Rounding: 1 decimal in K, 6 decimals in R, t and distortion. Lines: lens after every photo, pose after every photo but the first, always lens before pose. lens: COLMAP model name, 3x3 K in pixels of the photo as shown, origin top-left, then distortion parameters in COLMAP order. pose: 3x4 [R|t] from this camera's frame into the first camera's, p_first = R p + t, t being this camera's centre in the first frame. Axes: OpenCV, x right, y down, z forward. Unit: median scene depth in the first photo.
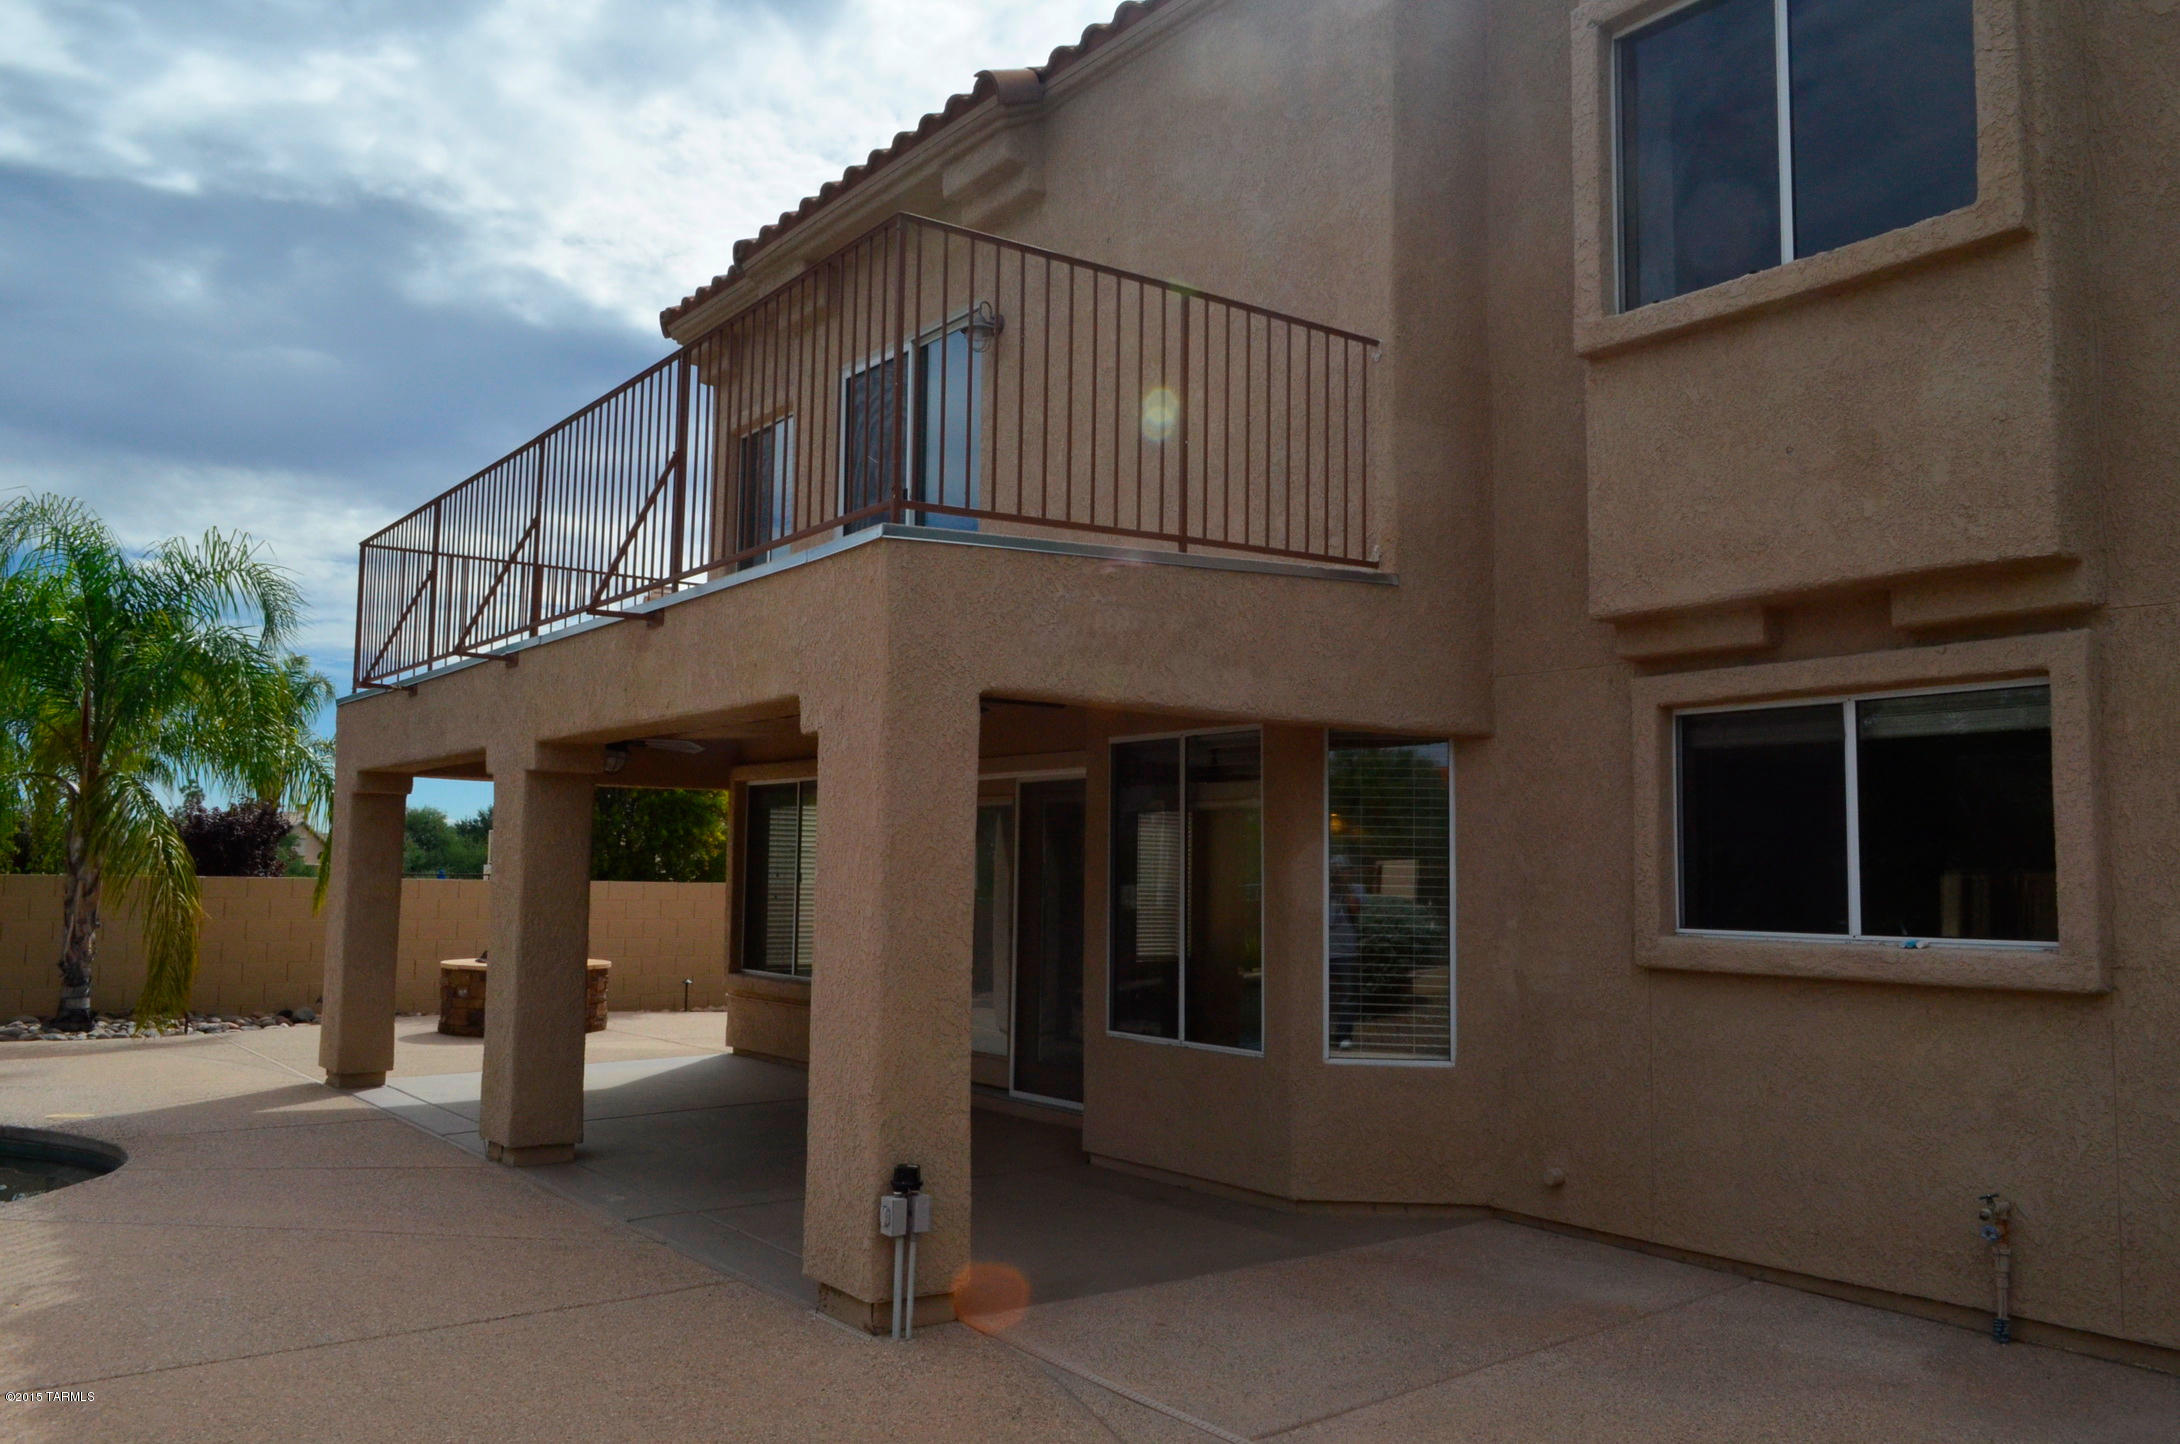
lens RADIAL K [[1699.5, 0, 1086.3], [0, 1699.5, 712.7], [0, 0, 1]] dist [-0.040598, 0.001665]
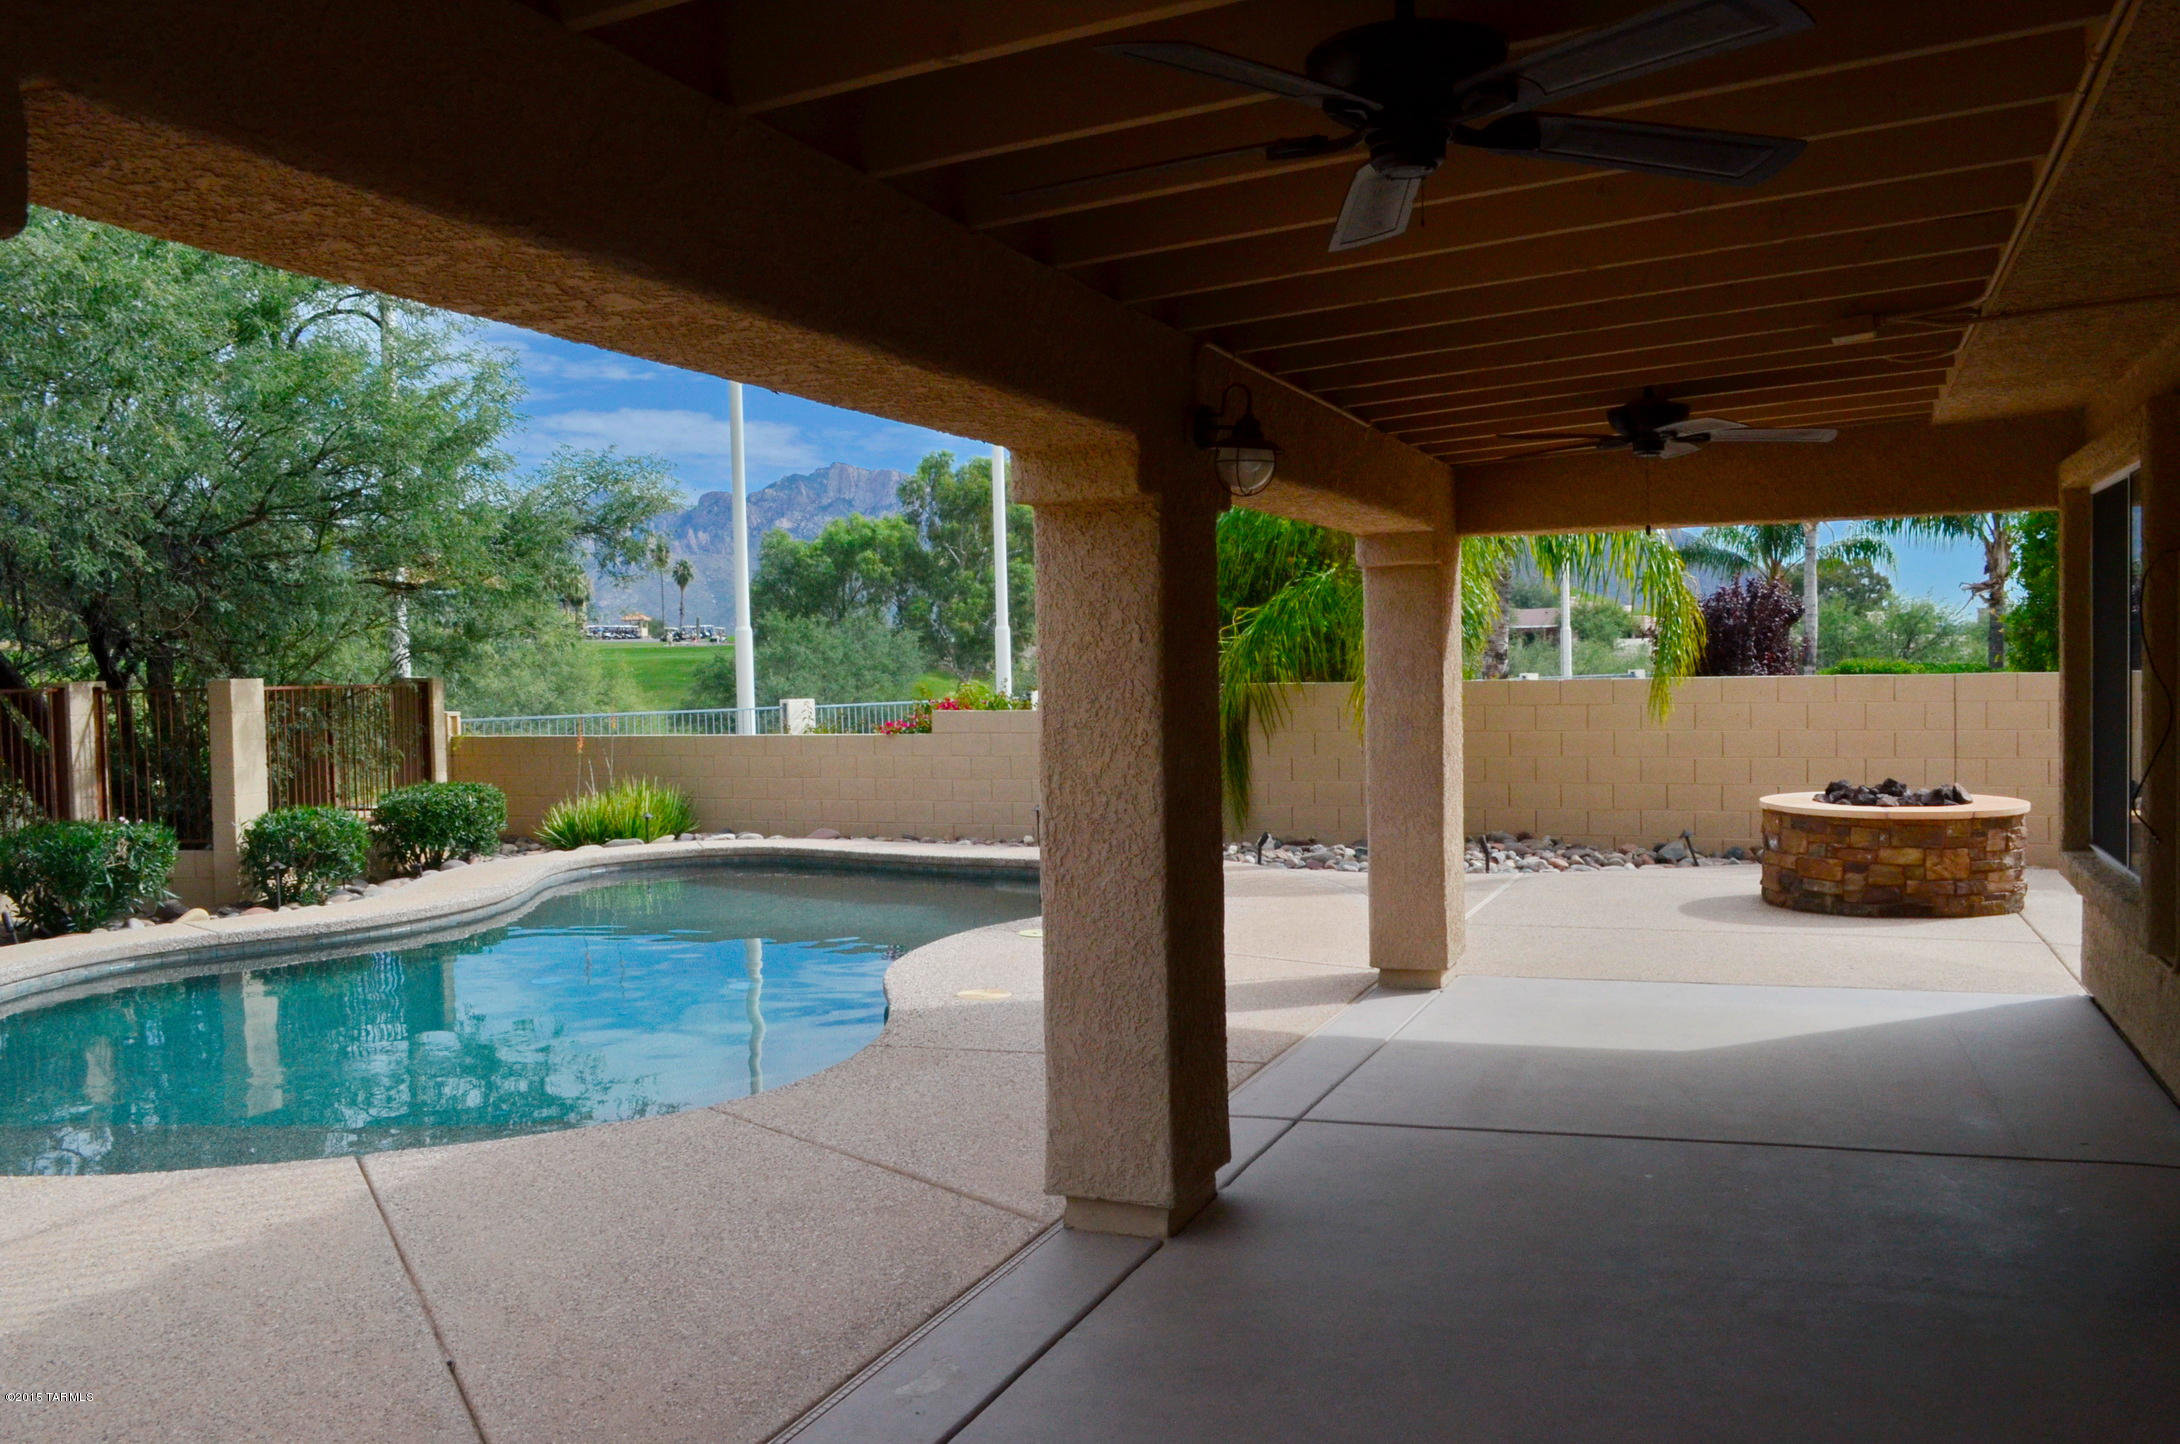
lens RADIAL K [[1708.9, 0, 1096.2], [0, 1708.9, 717.7], [0, 0, 1]] dist [-0.007891, -0.001702]
pose [[0.514893, 0.004749, -0.857241, 0.194108], [0.107005, 0.991808, 0.069766, 0.089020], [0.850550, -0.127651, 0.510166, 1.003390]]
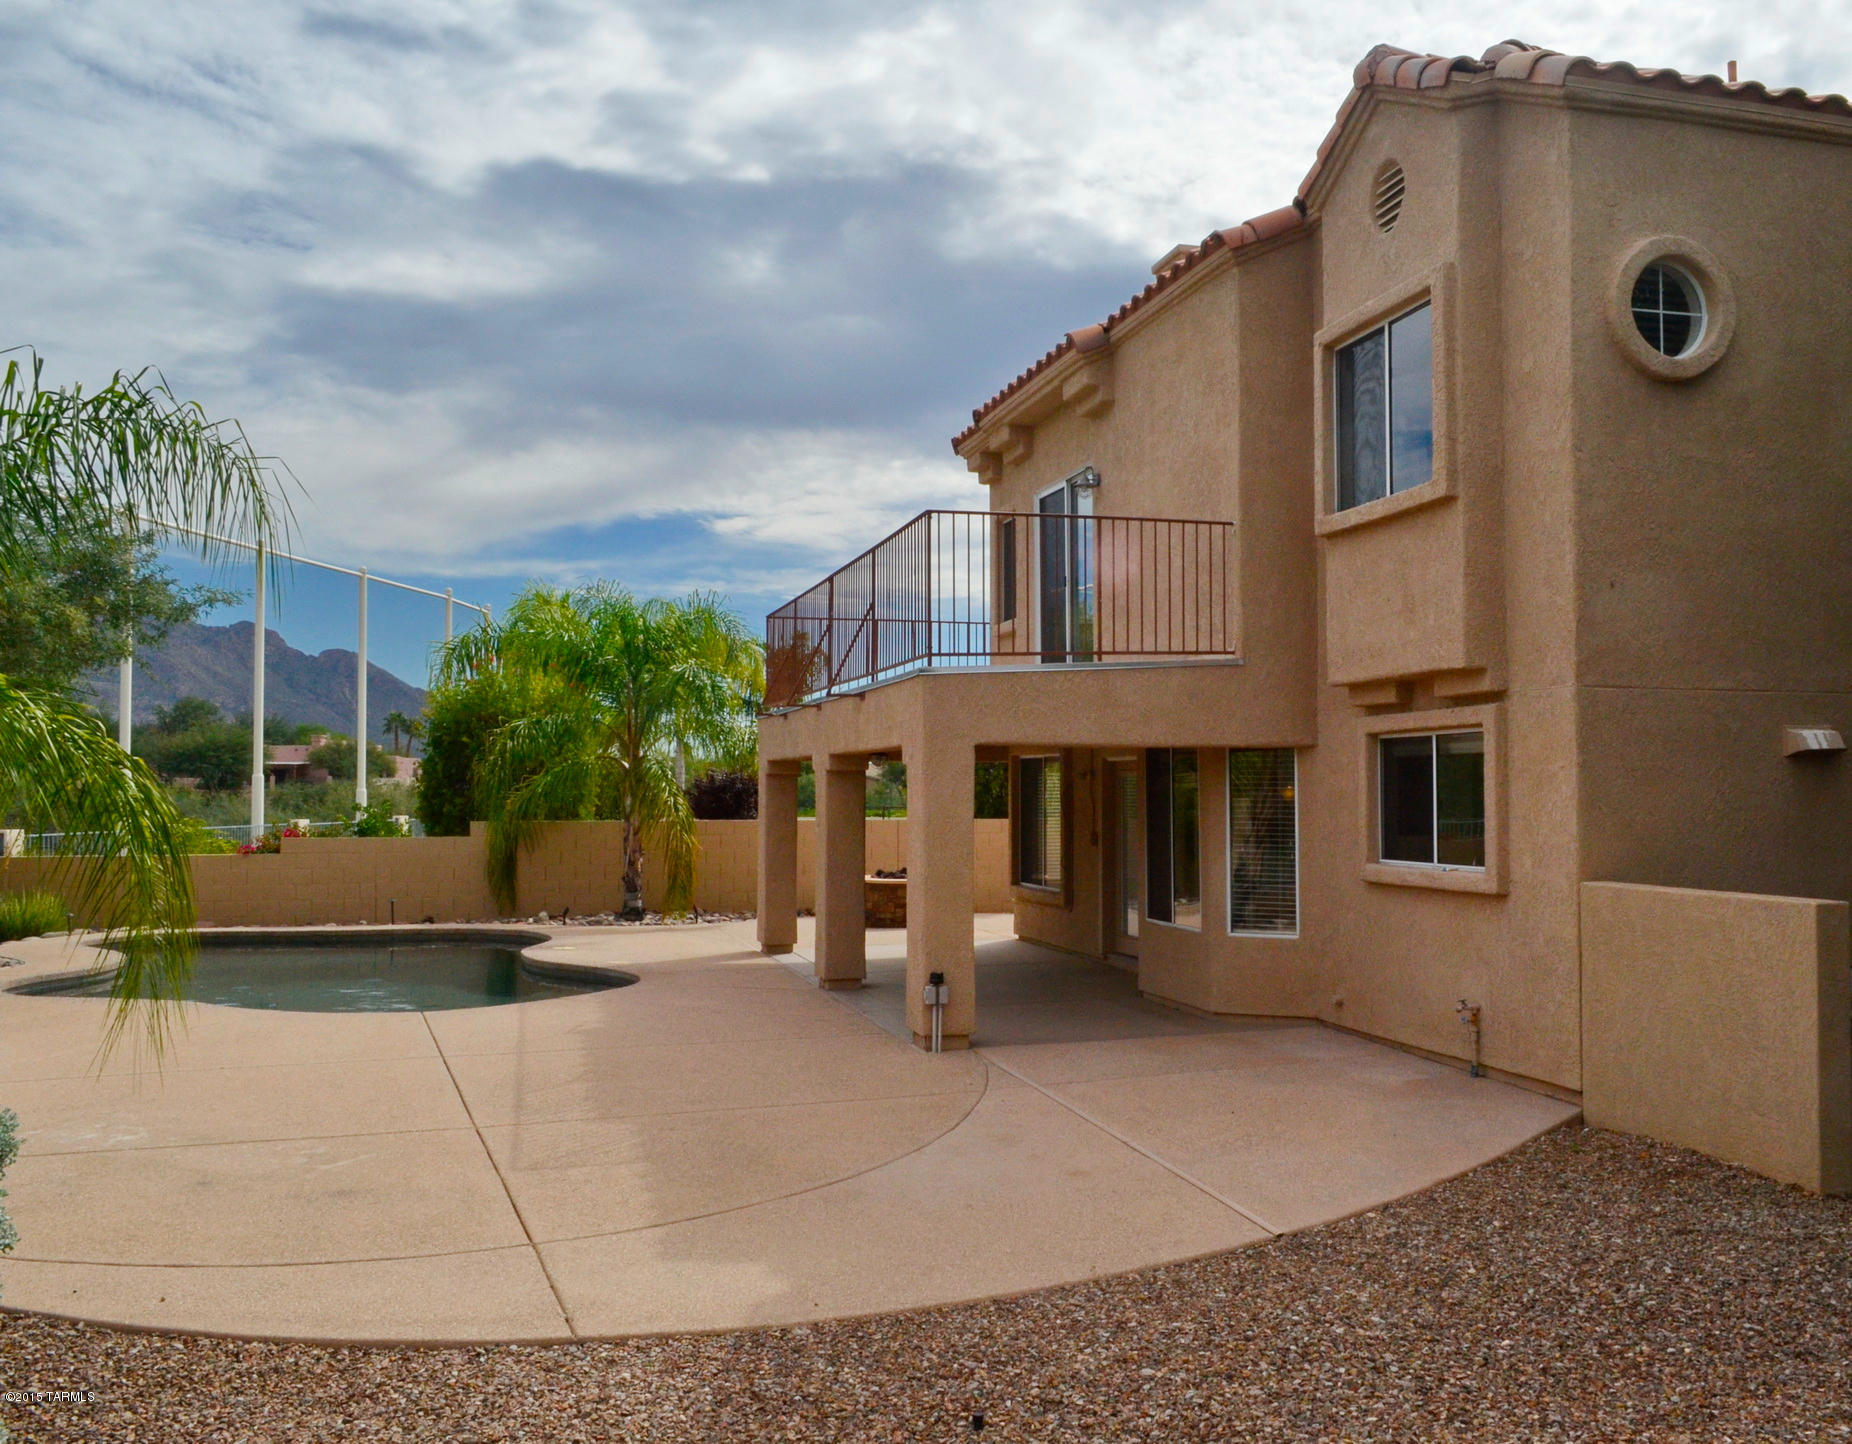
lens RADIAL K [[1553.2, 0, 926.0], [0, 1553.2, 722.0], [0, 0, 1]] dist [-0.149120, 0.000701]
pose [[0.932387, -0.031258, -0.360107, 0.429405], [0.047551, 0.998203, 0.036473, -0.085616], [0.358320, -0.051131, 0.932198, -0.579545]]
